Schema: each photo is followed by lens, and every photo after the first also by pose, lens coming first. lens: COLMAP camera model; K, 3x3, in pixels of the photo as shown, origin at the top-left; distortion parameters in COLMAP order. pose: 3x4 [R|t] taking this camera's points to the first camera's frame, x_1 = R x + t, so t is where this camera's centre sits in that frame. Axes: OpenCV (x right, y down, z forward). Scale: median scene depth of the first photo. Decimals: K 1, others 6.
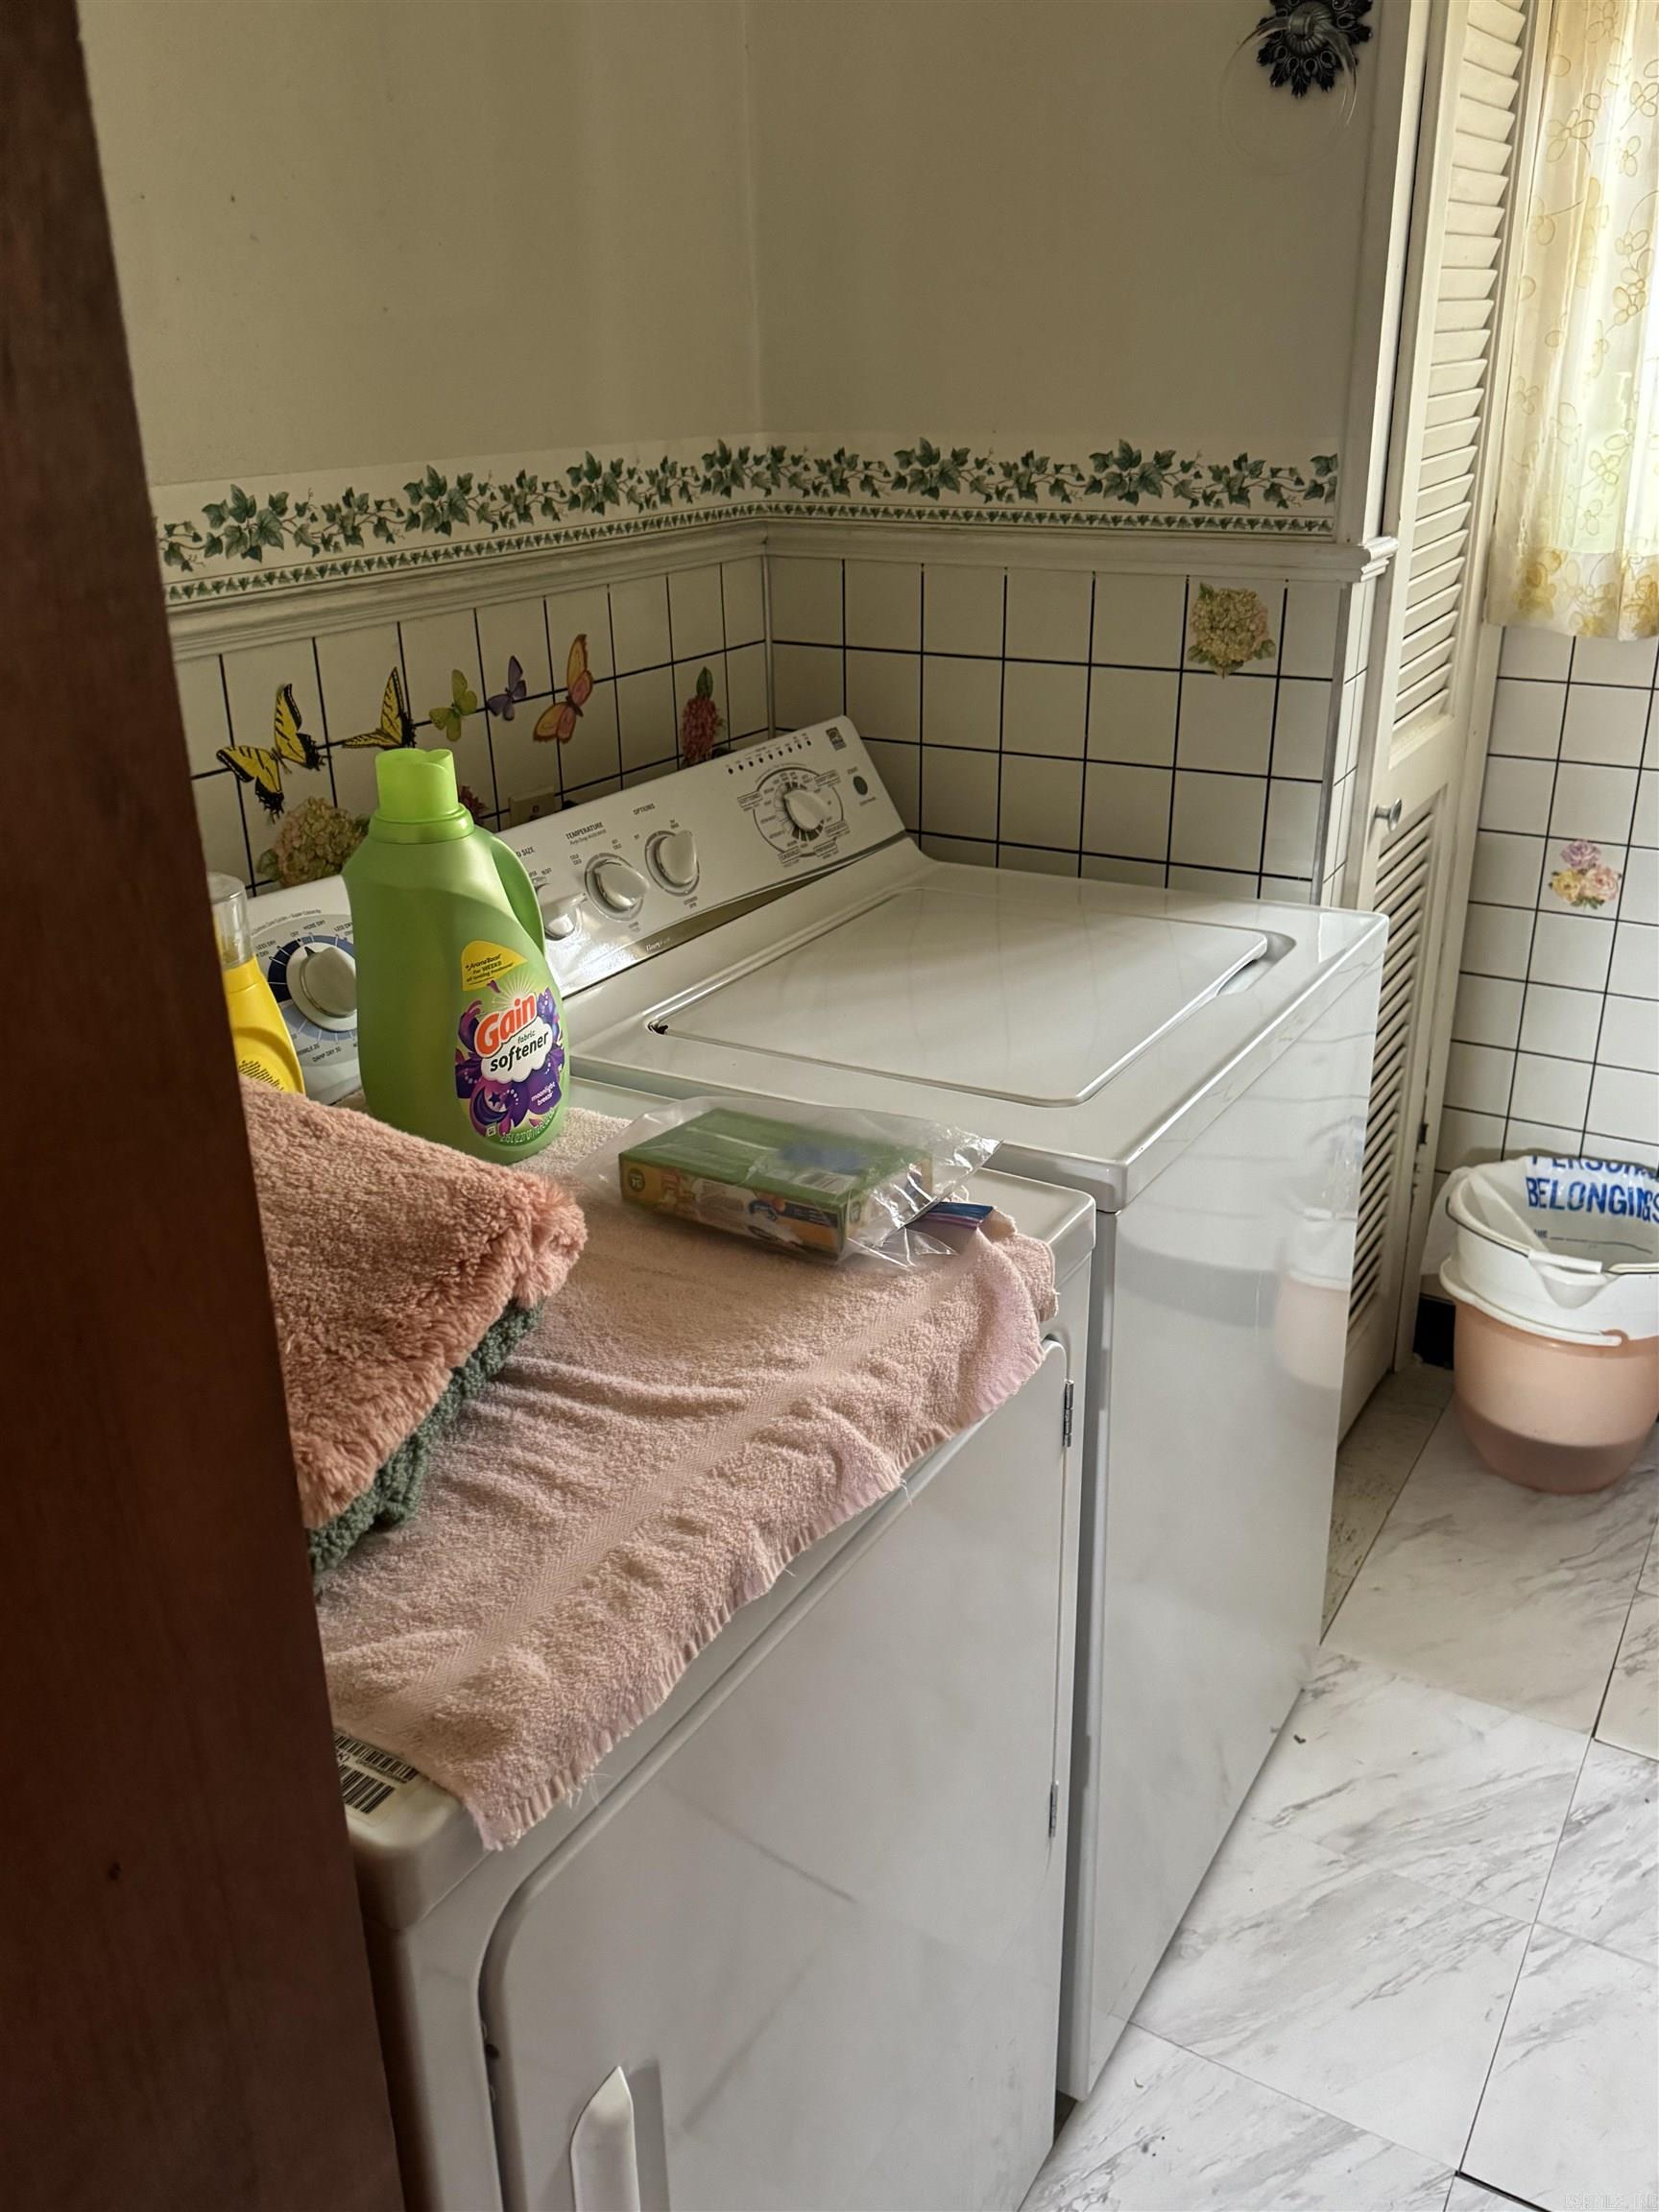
lens RADIAL K [[1842.4, 0, 828.1], [0, 1842.4, 1136.8], [0, 0, 1]] dist [0.068755, -0.106283]
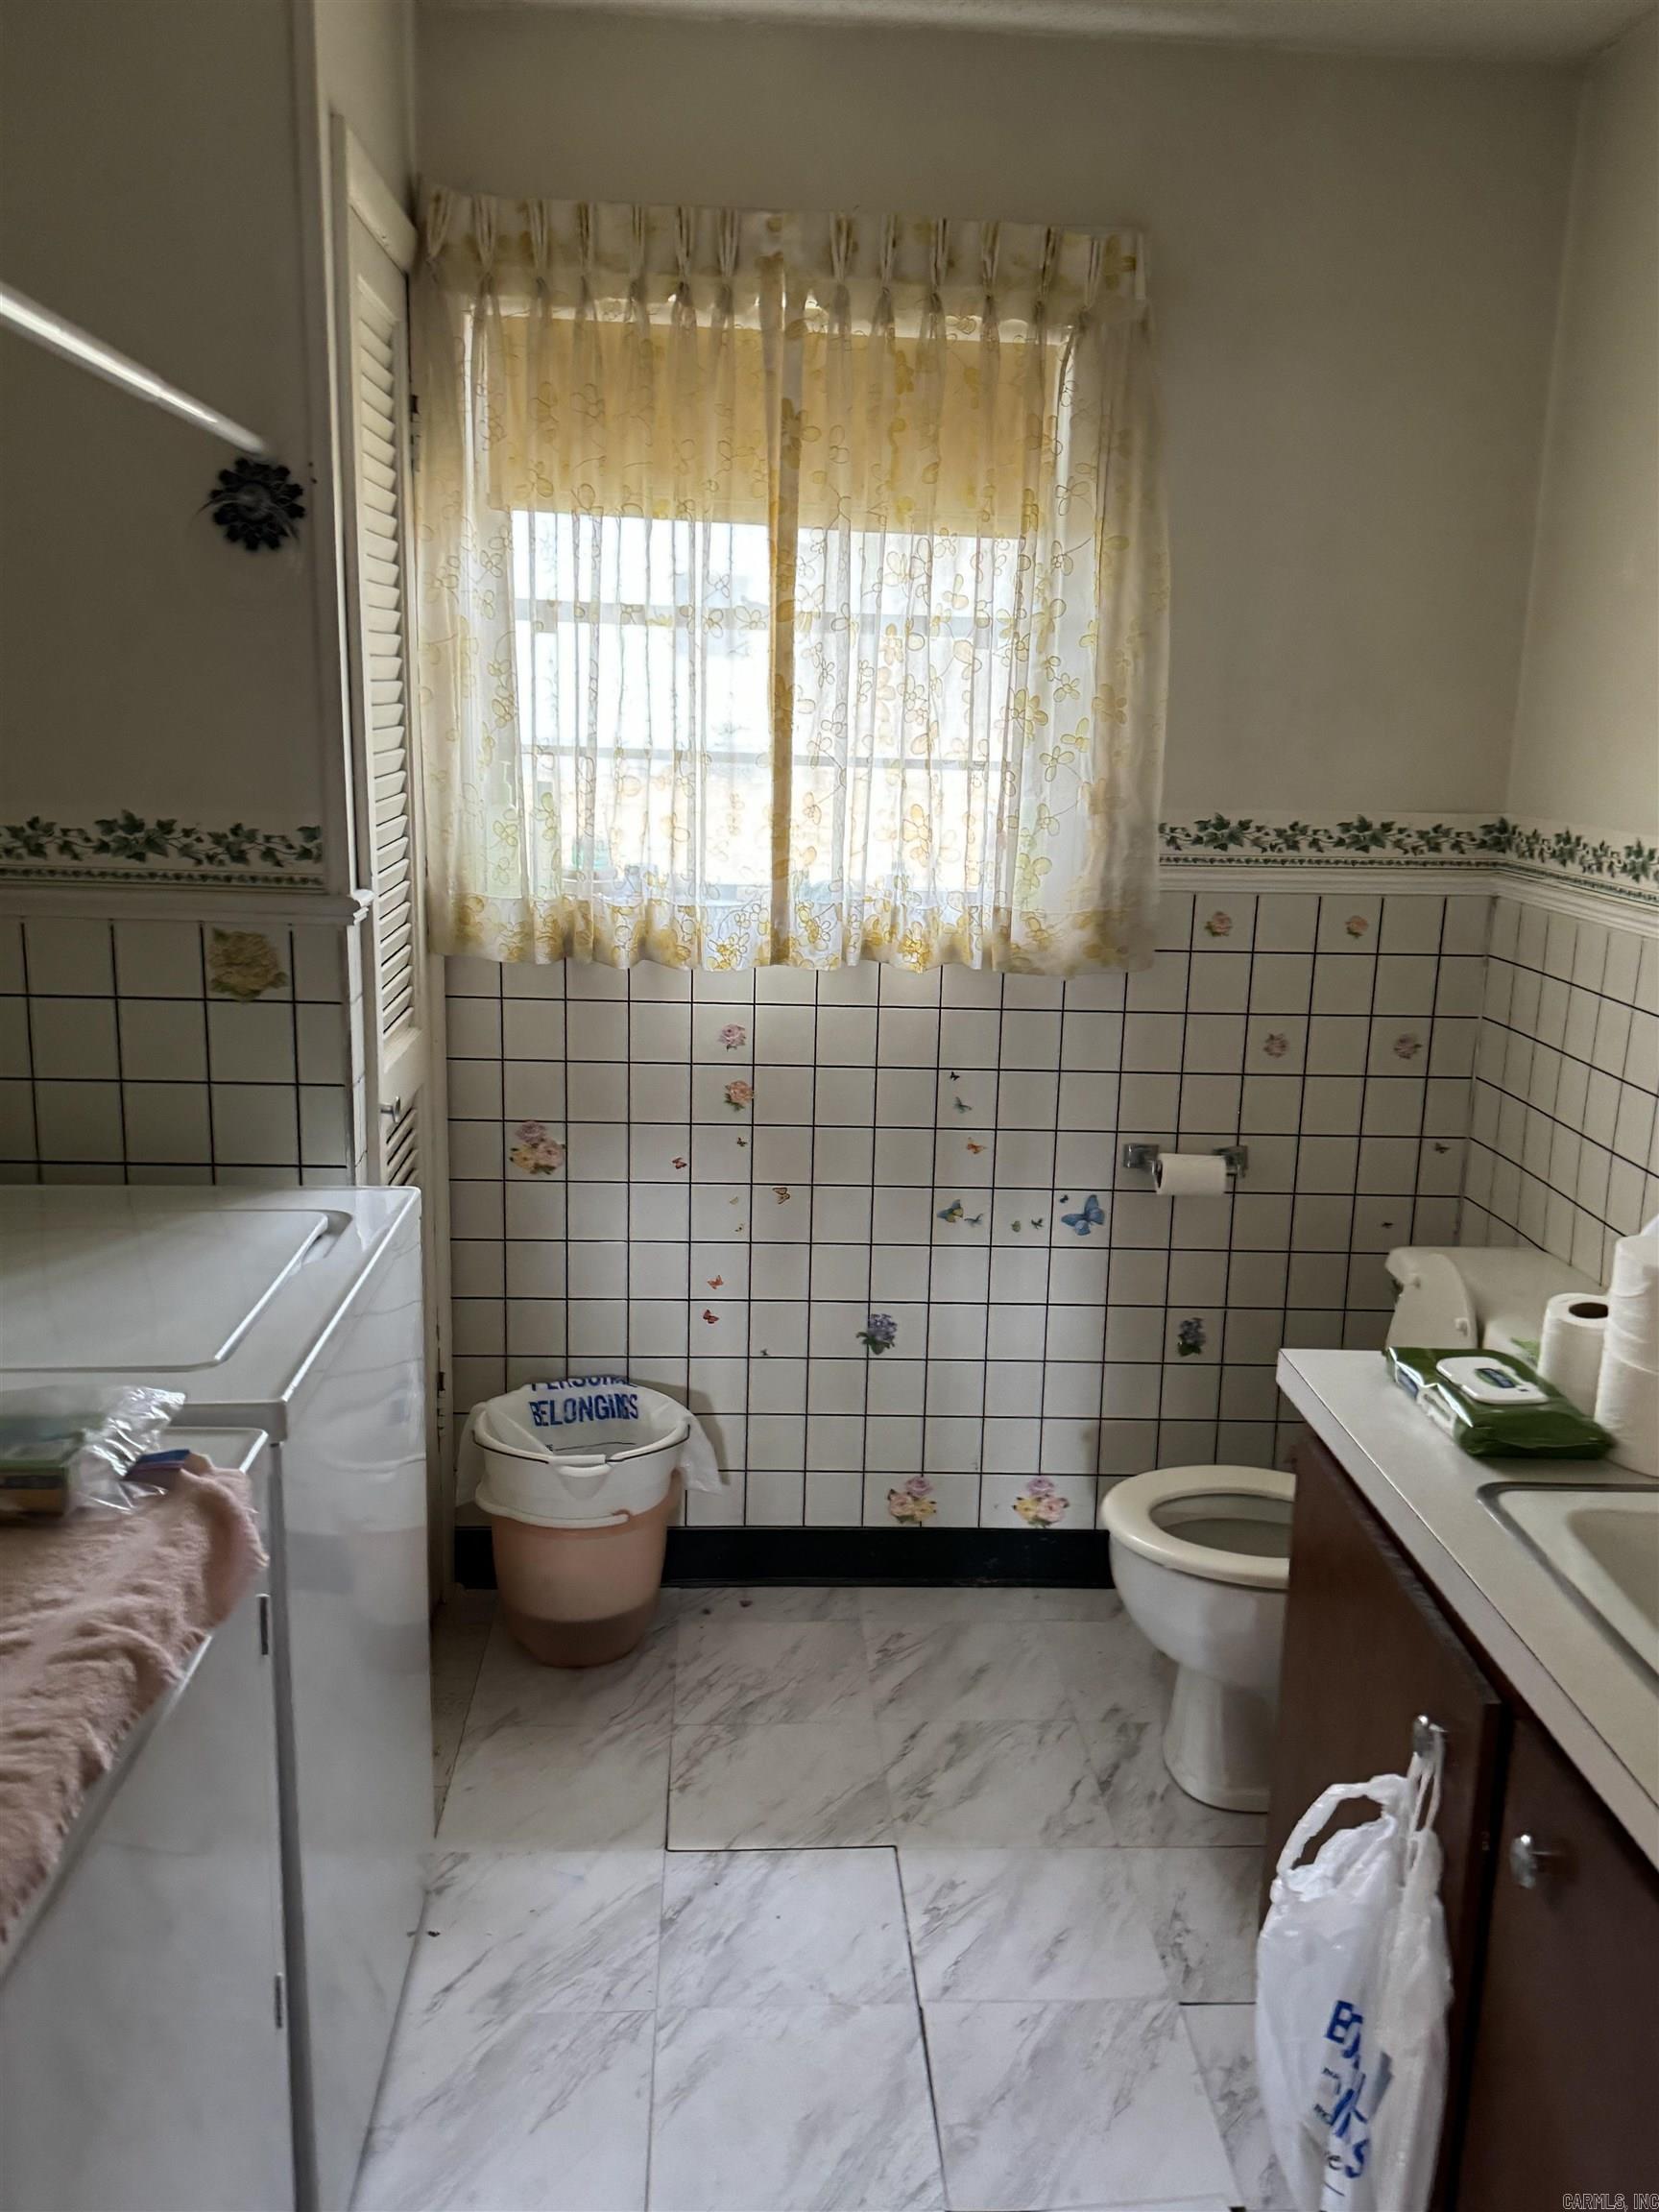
lens RADIAL K [[1832.6, 0, 827.1], [0, 1832.6, 1124.0], [0, 0, 1]] dist [0.130034, -0.196713]
pose [[0.832401, -0.083069, 0.547912, -0.127637], [0.176923, 0.976797, -0.120692, 0.031718], [-0.525173, 0.197403, 0.827784, -0.145228]]
